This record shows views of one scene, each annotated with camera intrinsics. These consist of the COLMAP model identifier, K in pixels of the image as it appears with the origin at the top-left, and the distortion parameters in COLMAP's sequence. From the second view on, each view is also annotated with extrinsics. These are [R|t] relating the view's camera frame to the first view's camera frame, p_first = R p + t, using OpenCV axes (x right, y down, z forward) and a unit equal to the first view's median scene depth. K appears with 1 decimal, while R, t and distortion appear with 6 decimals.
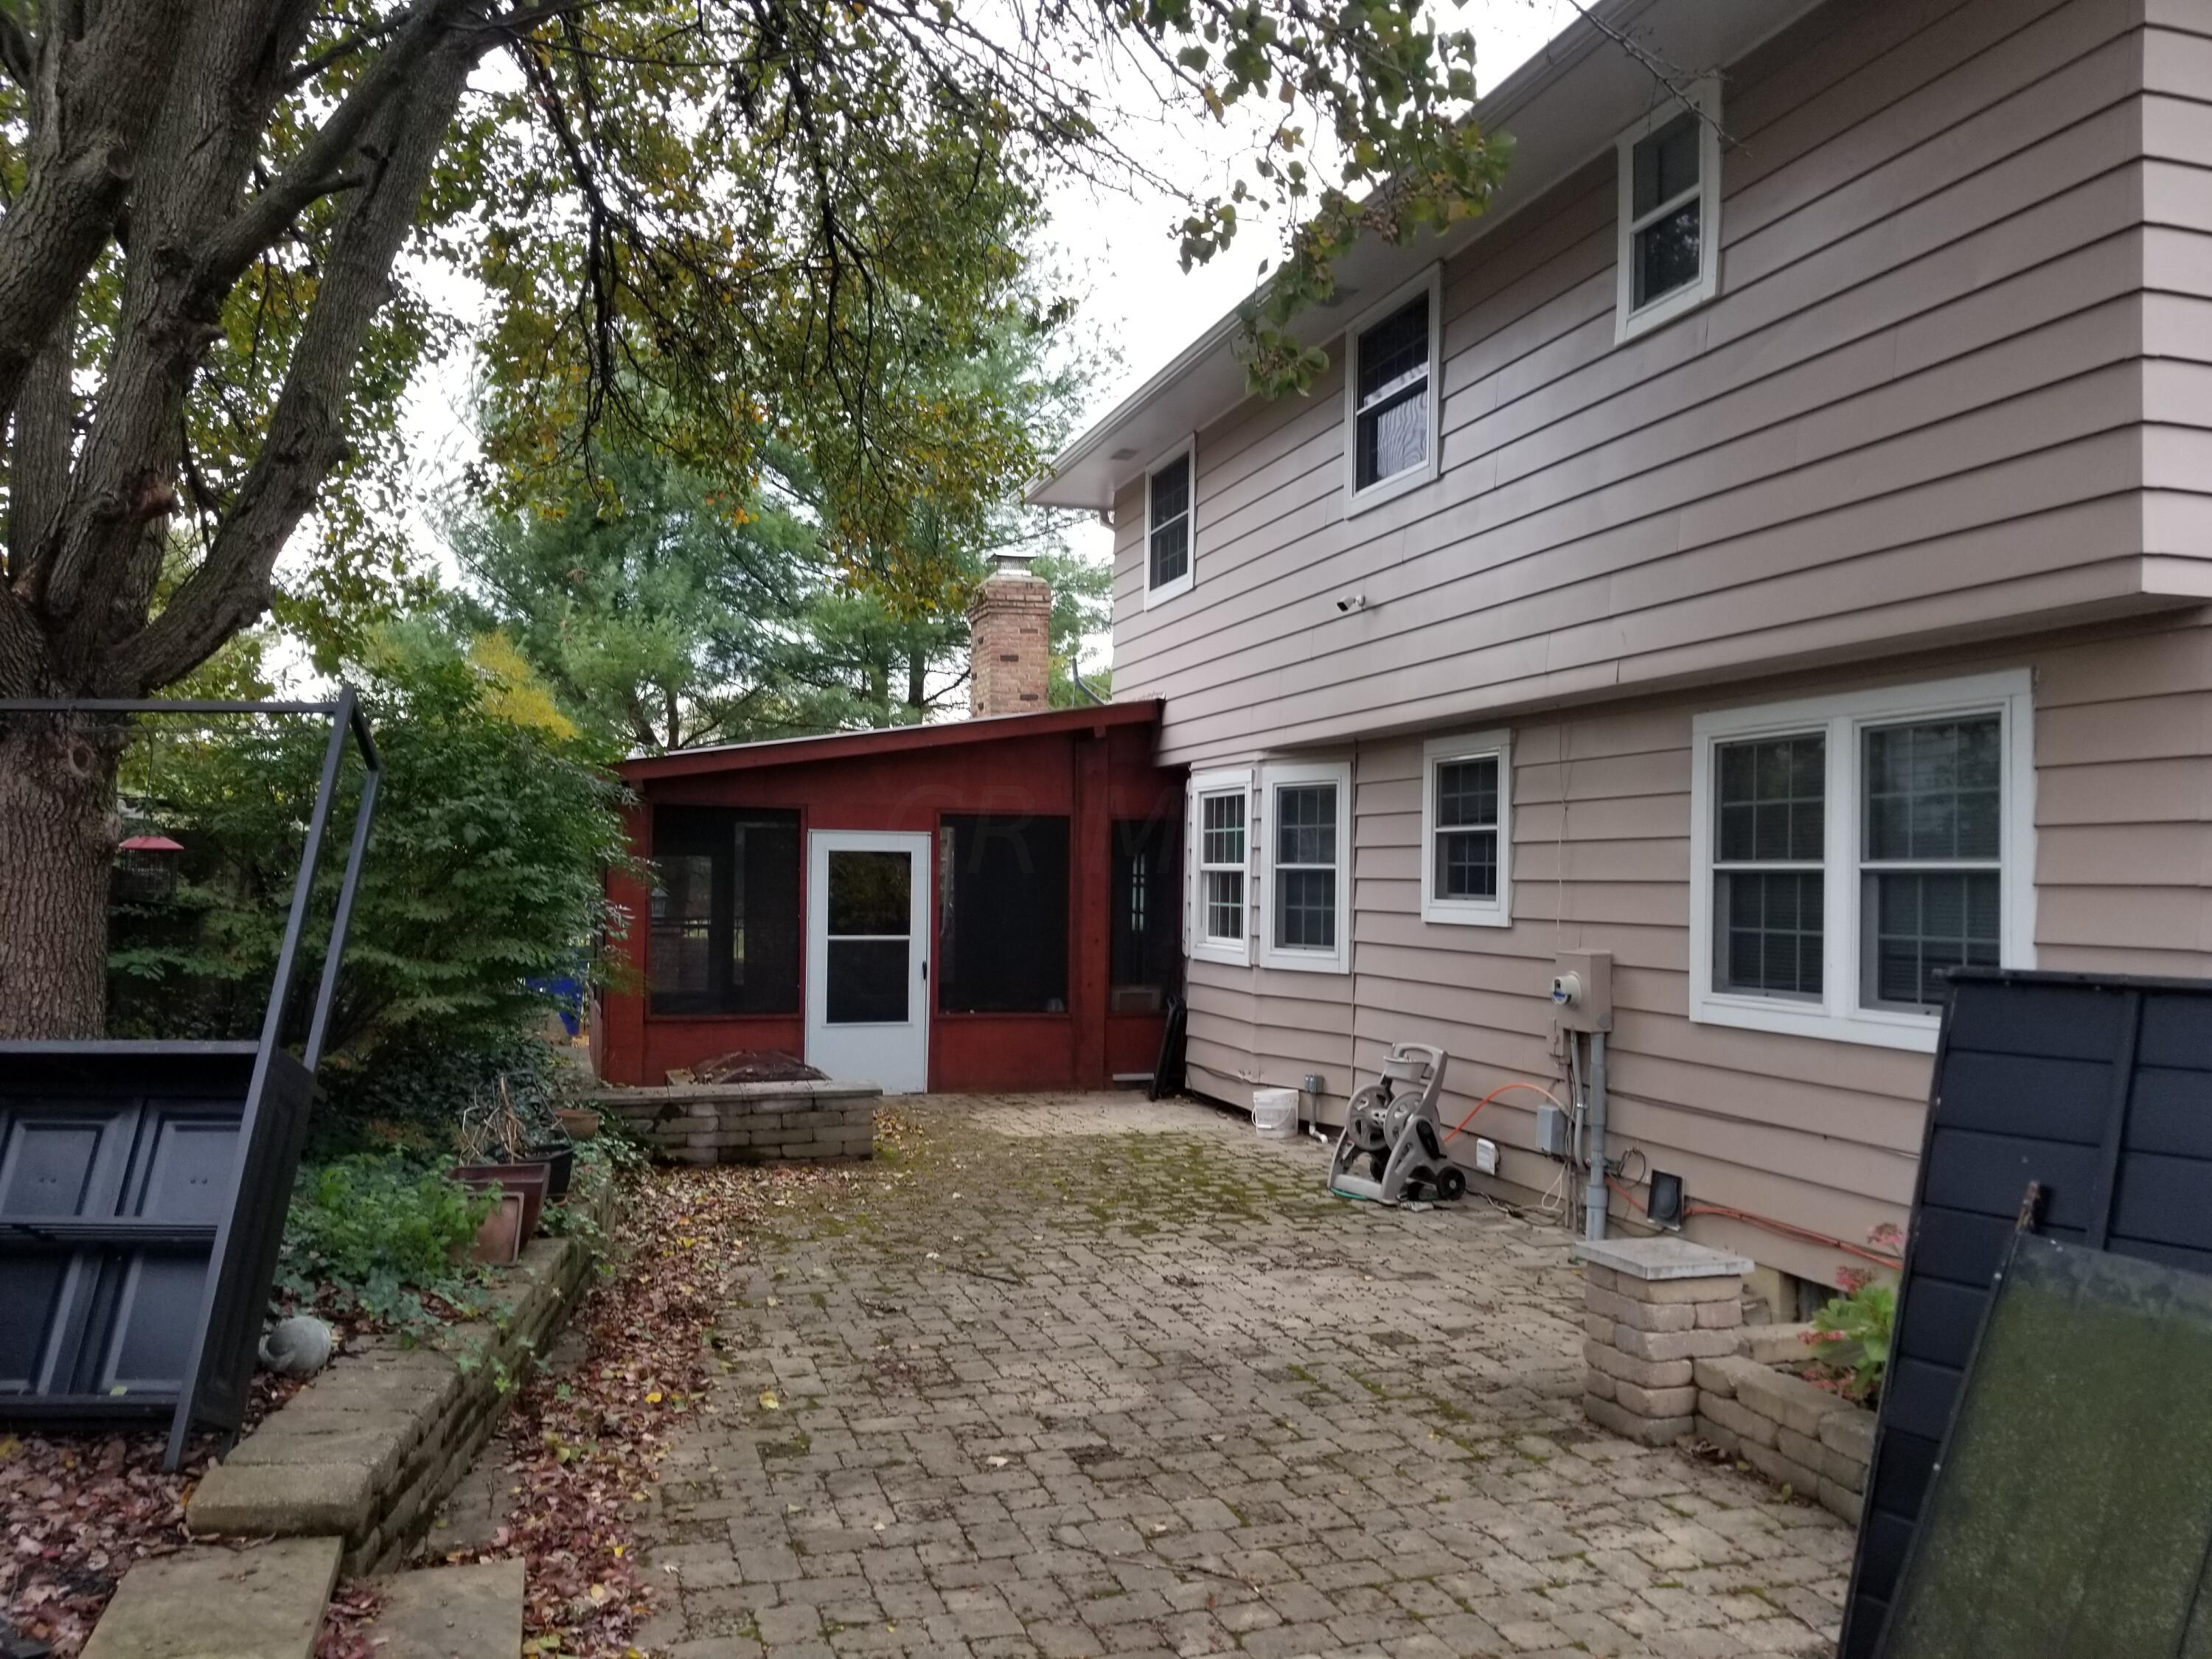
lens RADIAL K [[1776.8, 0, 1106.0], [0, 1776.8, 829.5], [0, 0, 1]] dist [0.103036, -0.180338]
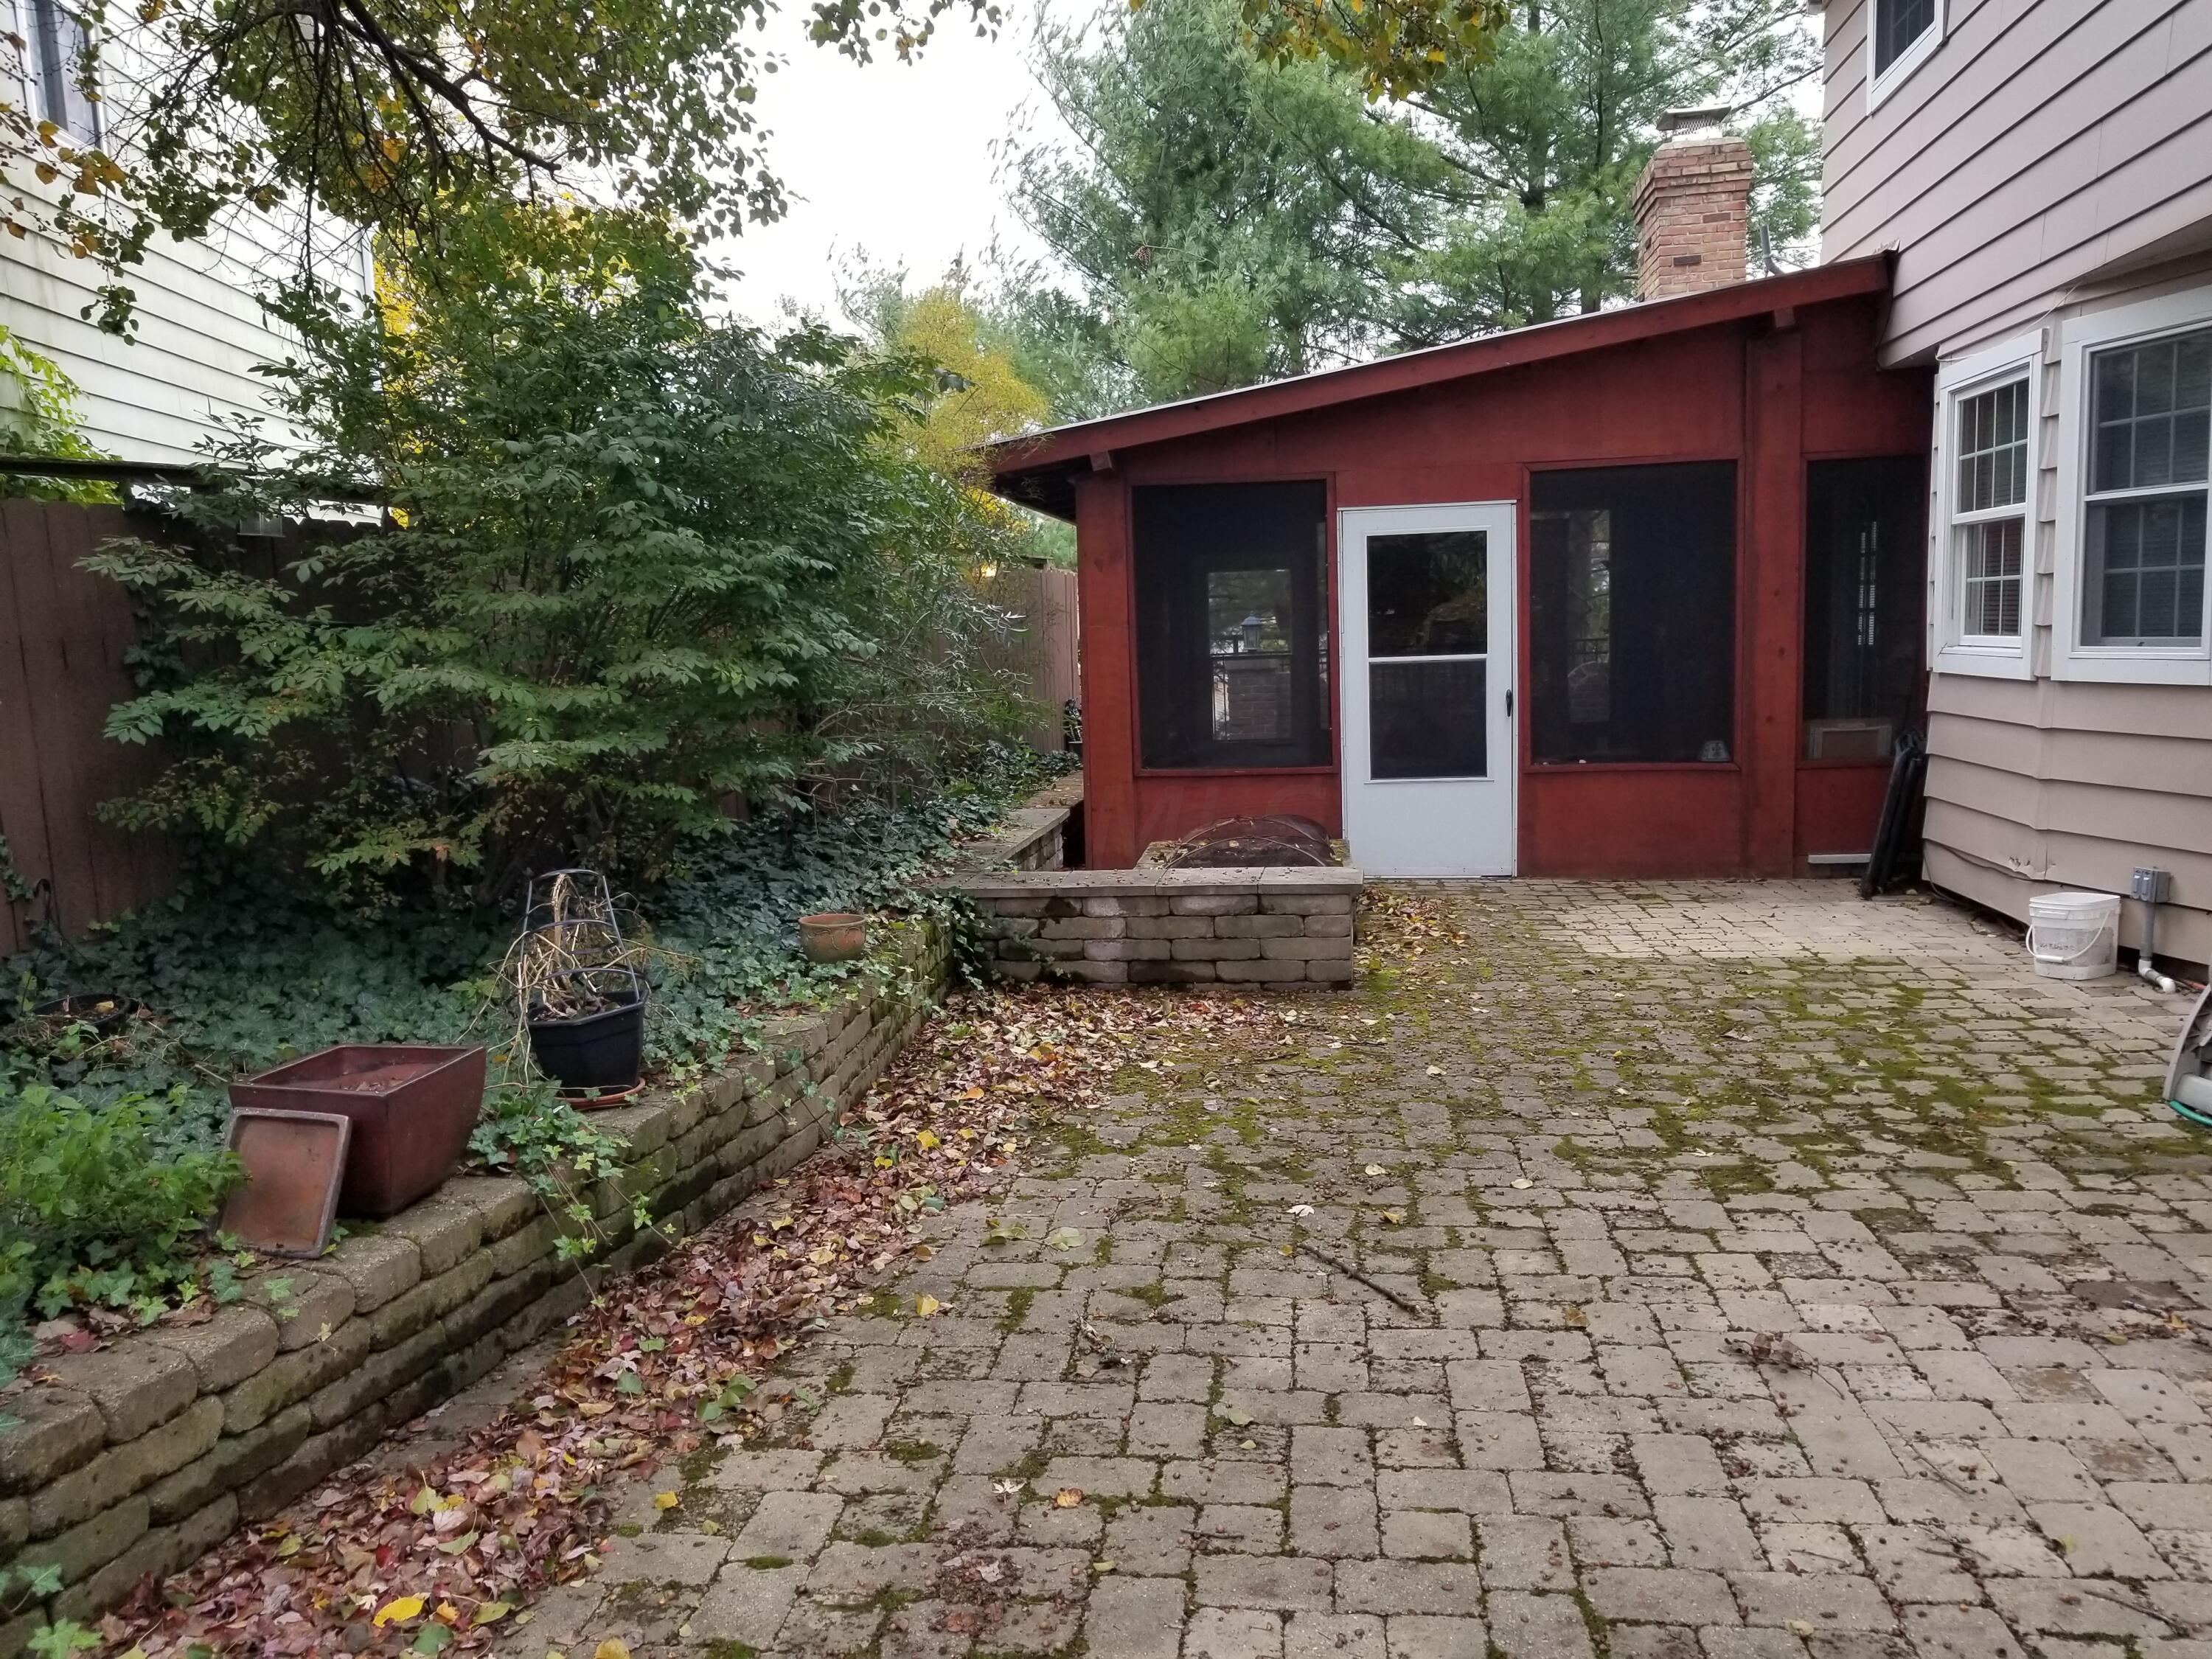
lens RADIAL K [[1776.8, 0, 1106.0], [0, 1776.8, 829.5], [0, 0, 1]] dist [0.103036, -0.180338]
pose [[0.910358, 0.008854, -0.413726, 0.056448], [0.049235, 0.990352, 0.129530, 0.039000], [0.410882, -0.138289, 0.901140, 0.389421]]
